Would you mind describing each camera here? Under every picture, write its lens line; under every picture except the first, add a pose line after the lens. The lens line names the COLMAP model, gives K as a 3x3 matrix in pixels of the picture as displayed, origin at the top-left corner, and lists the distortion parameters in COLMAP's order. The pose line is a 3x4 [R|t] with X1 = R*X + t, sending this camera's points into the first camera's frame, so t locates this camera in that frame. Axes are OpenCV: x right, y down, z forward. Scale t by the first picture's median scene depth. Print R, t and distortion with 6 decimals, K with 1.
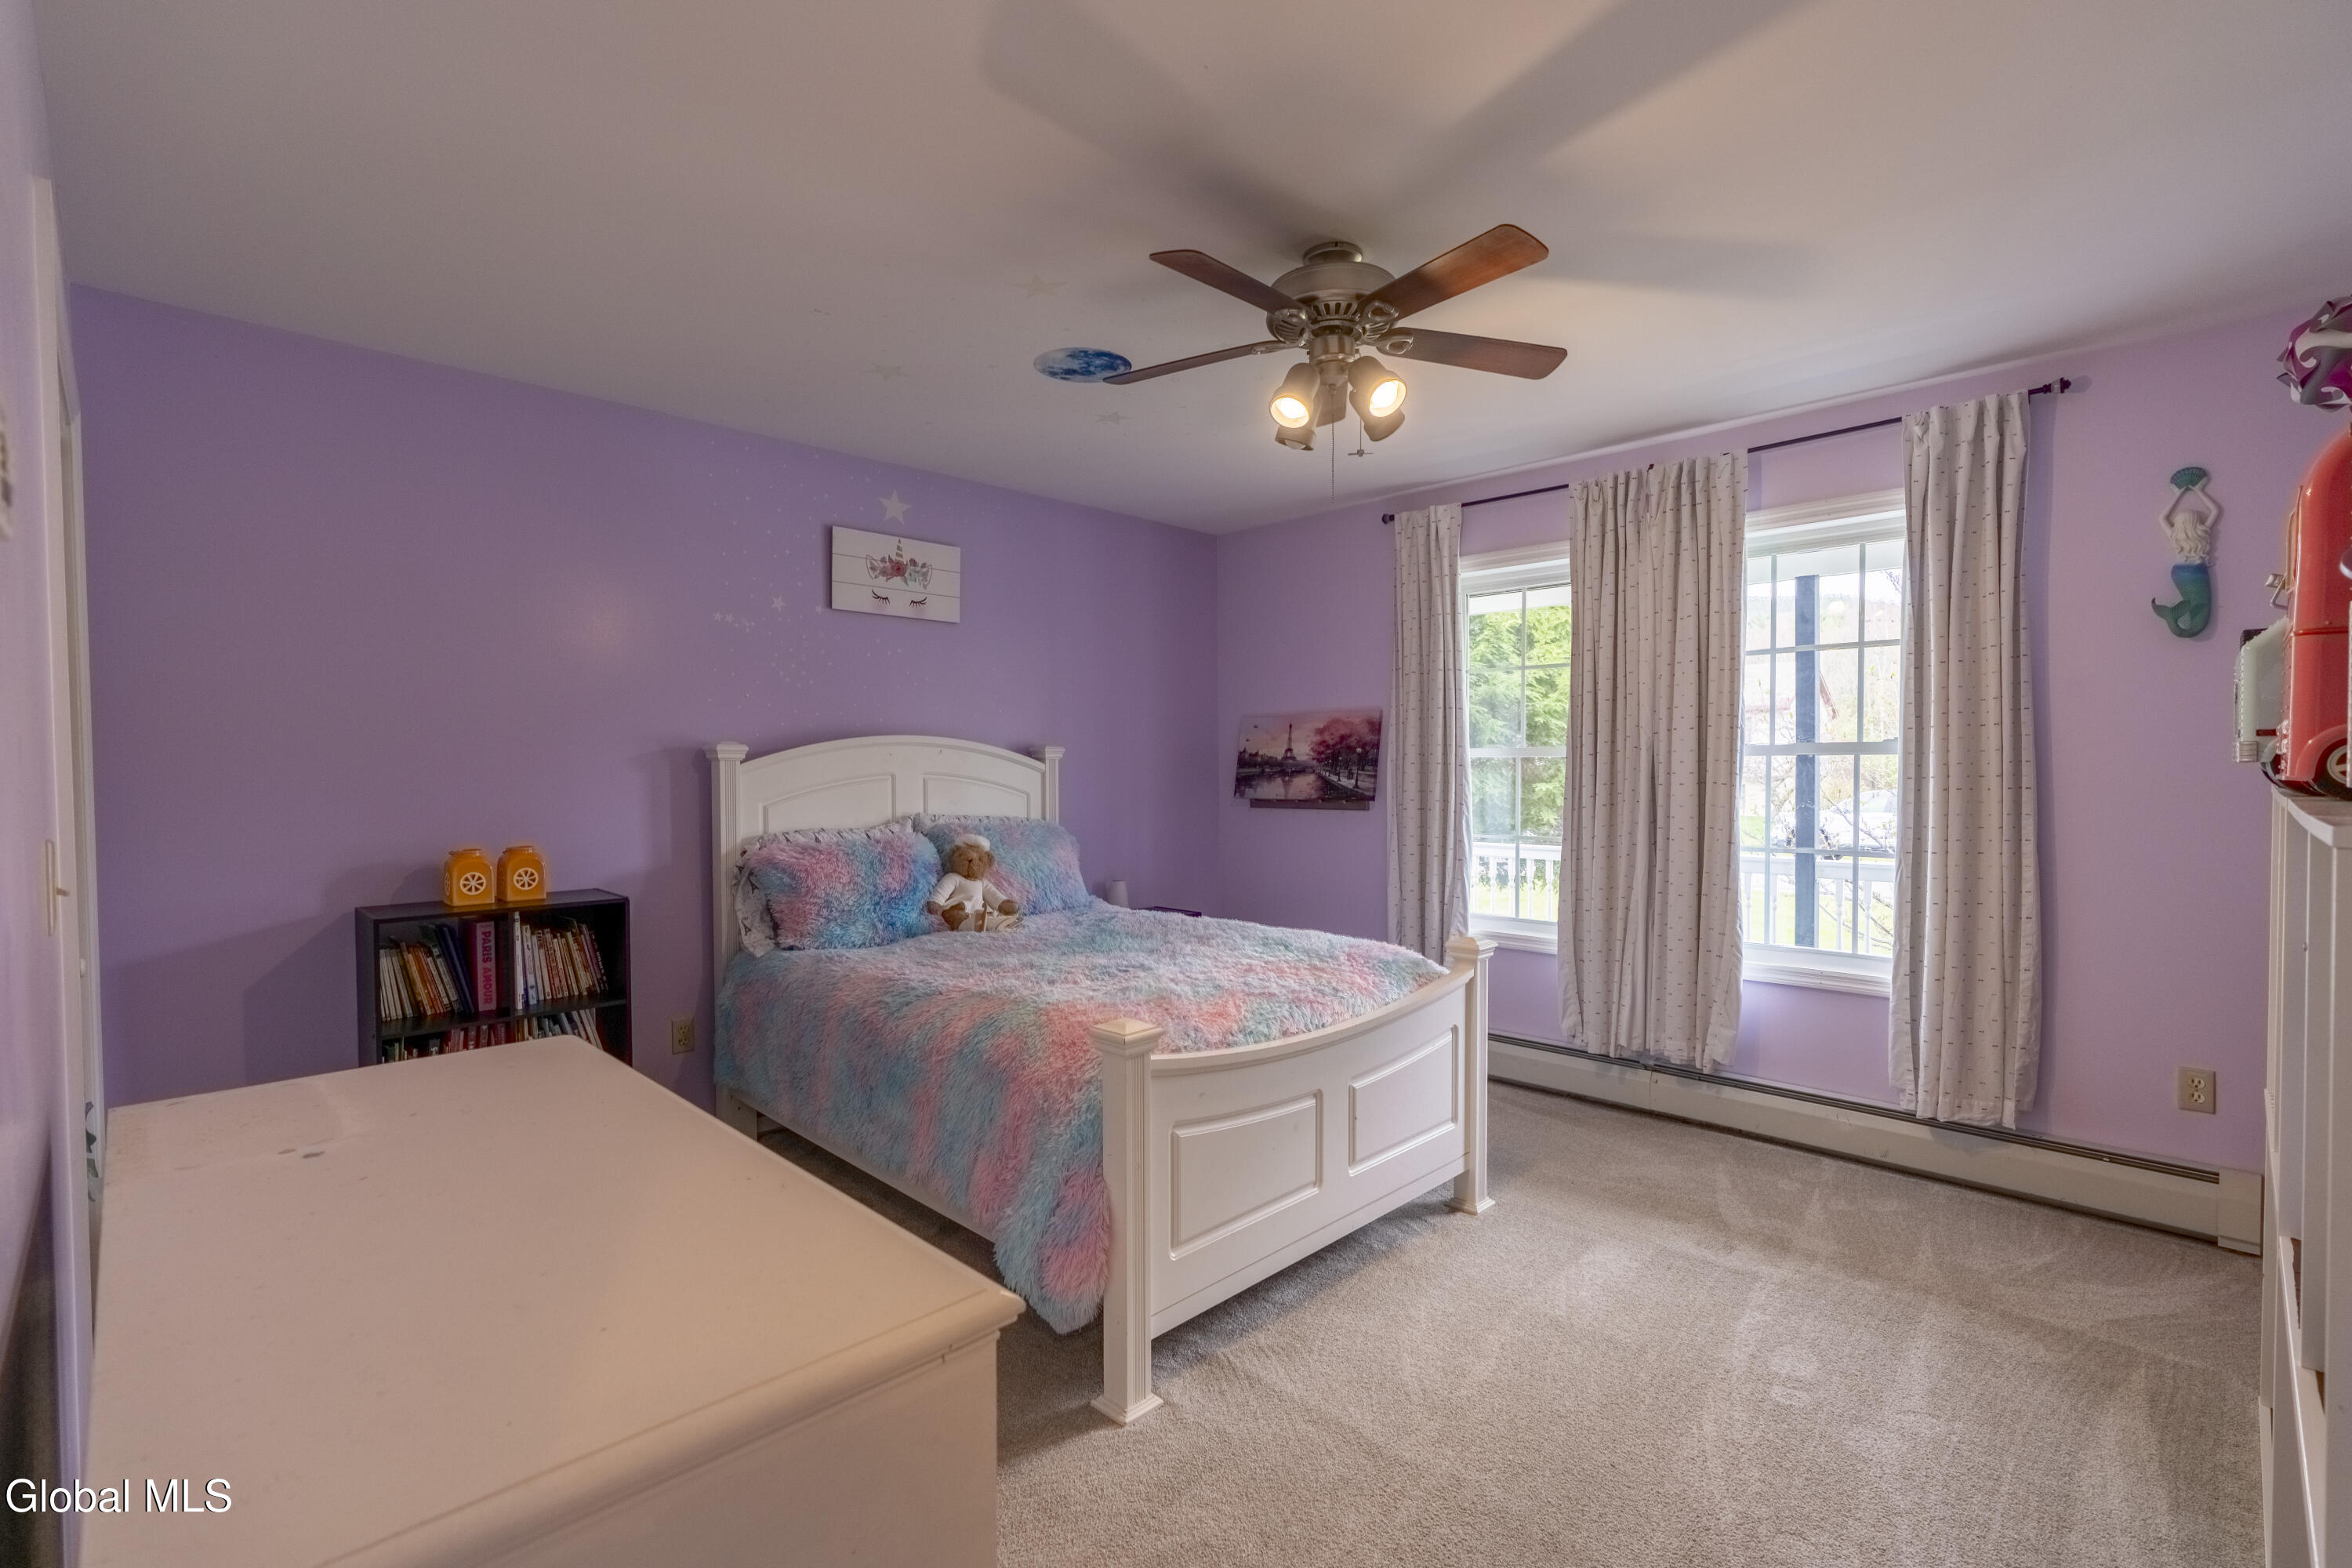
lens RADIAL K [[1061.6, 0, 1158.2], [0, 1061.6, 787.1], [0, 0, 1]] dist [0.001039, 0.001151]
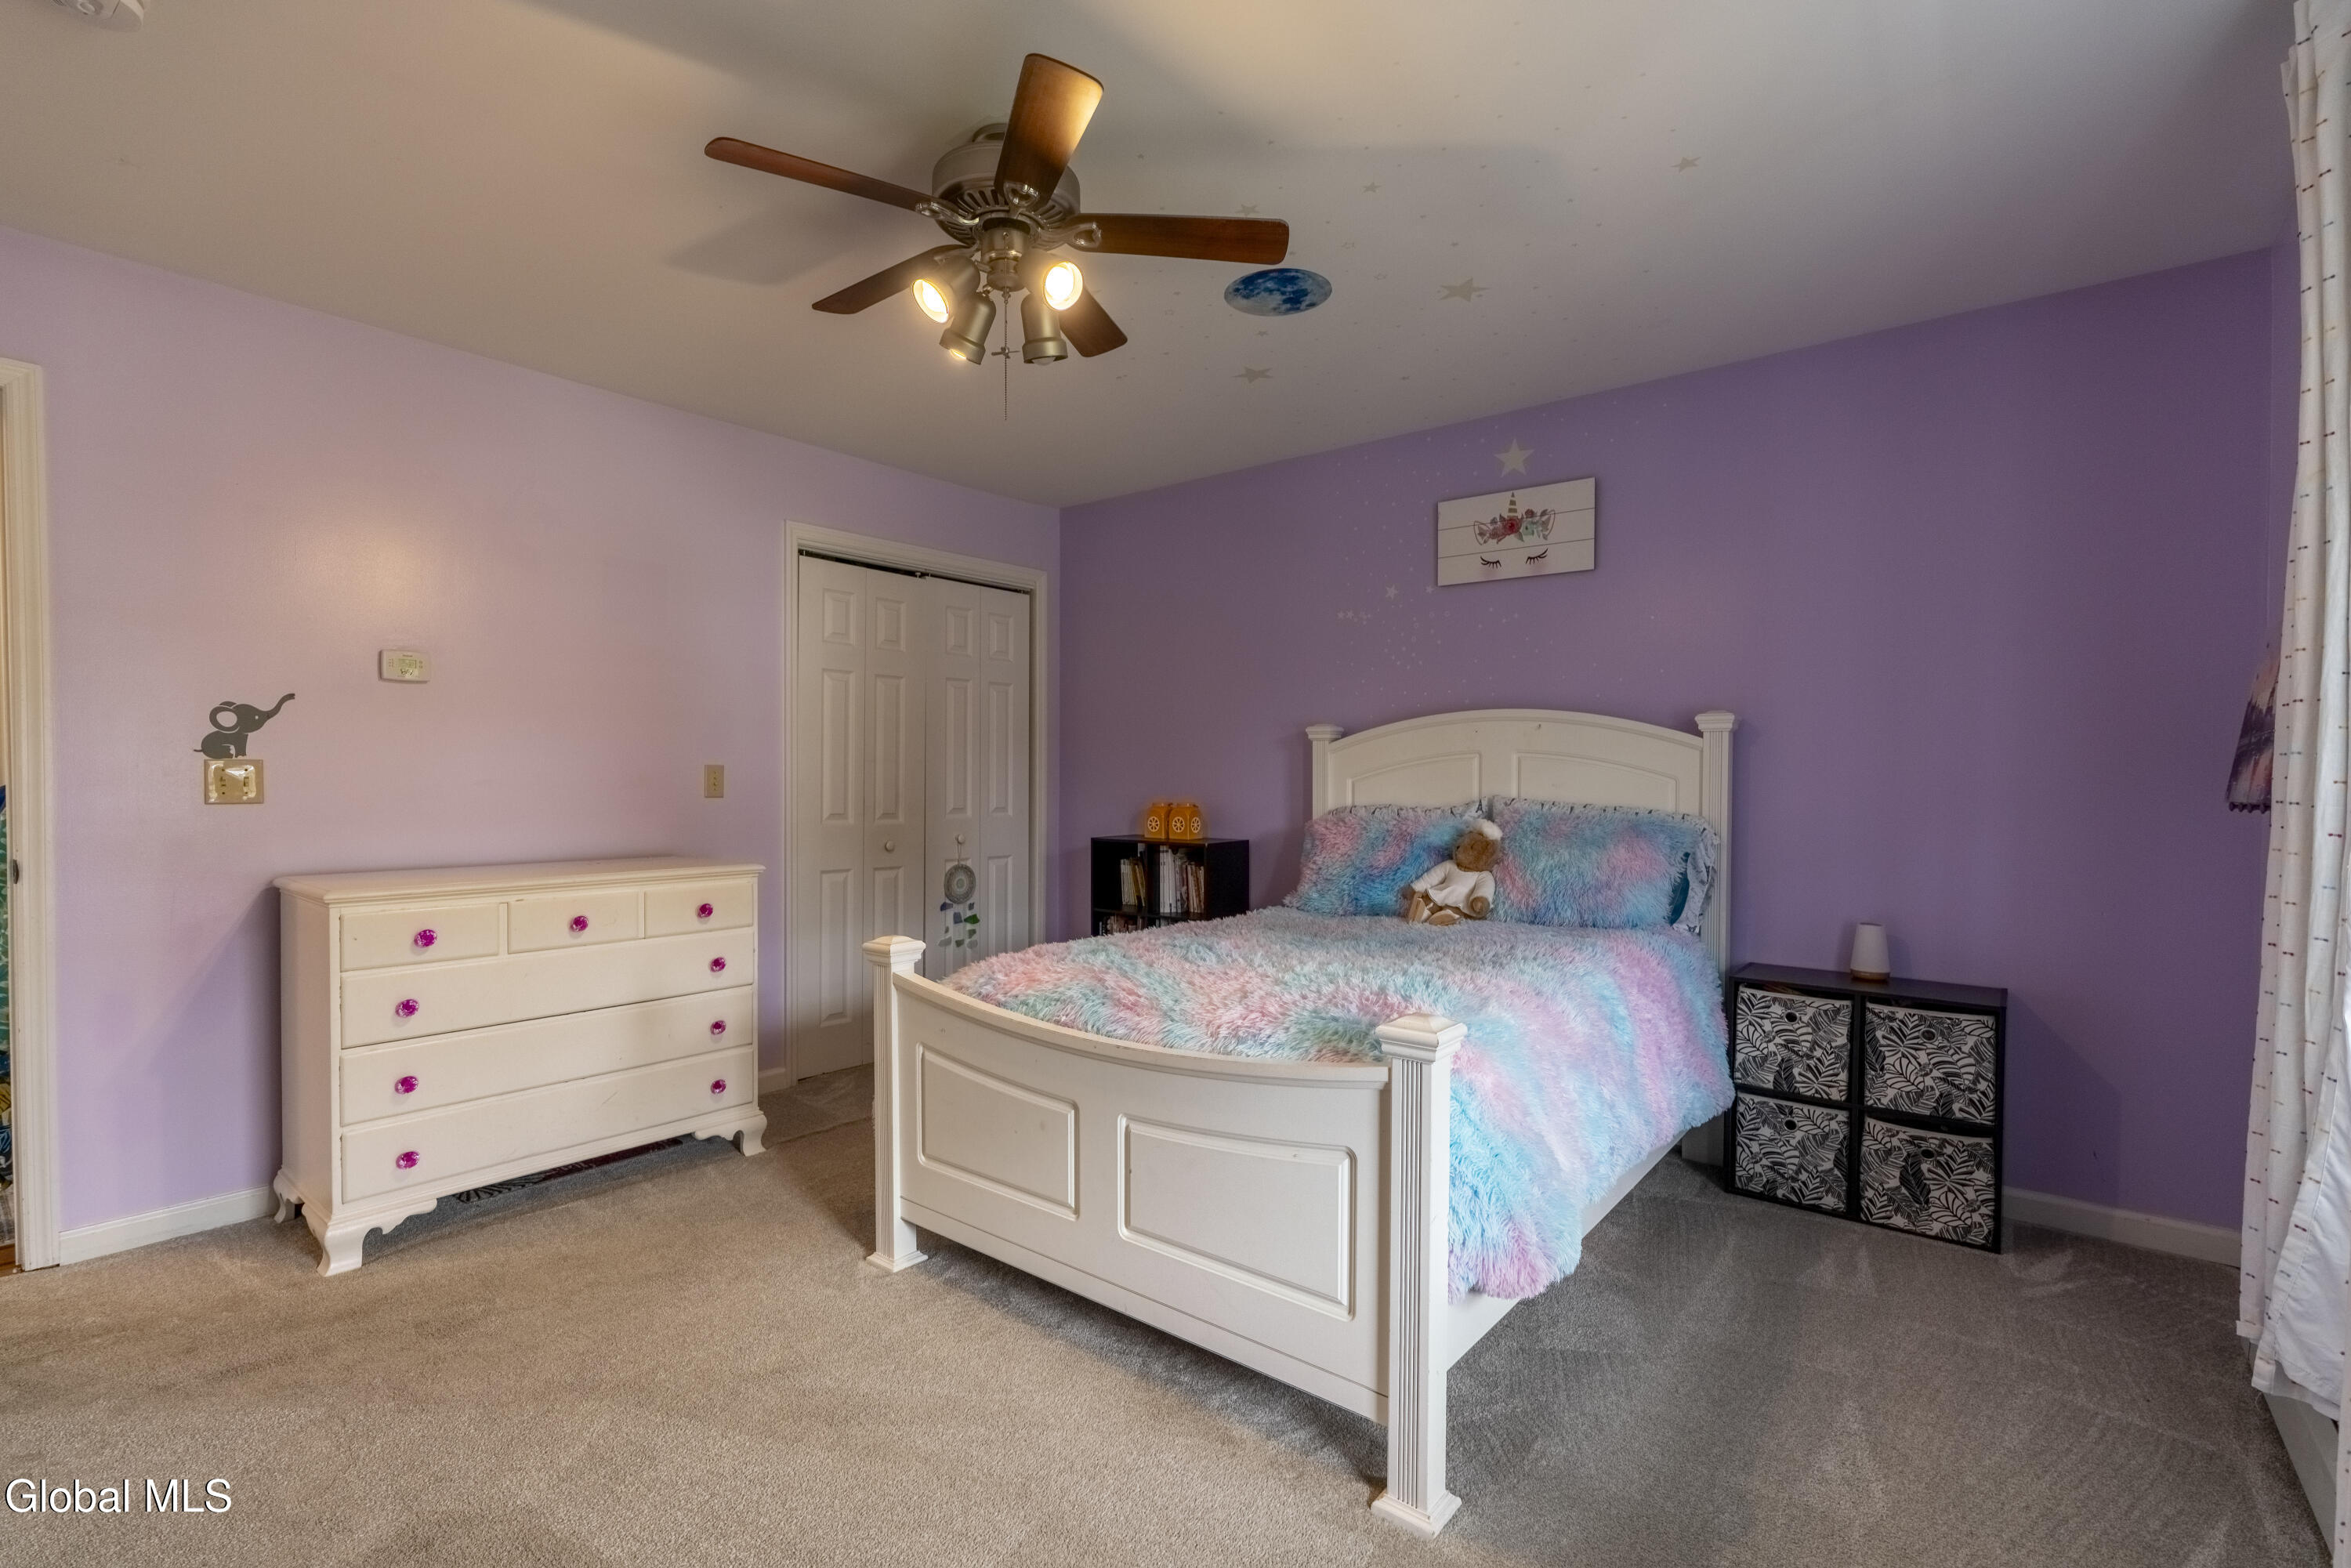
lens RADIAL K [[1061.1, 0, 1157.3], [0, 1061.1, 786.1], [0, 0, 1]] dist [0.001039, 0.001151]
pose [[0.109368, 0.011935, -0.993930, 0.634460], [-0.029774, 0.999519, 0.008725, 0.017144], [0.993555, 0.028639, 0.109671, 0.618824]]
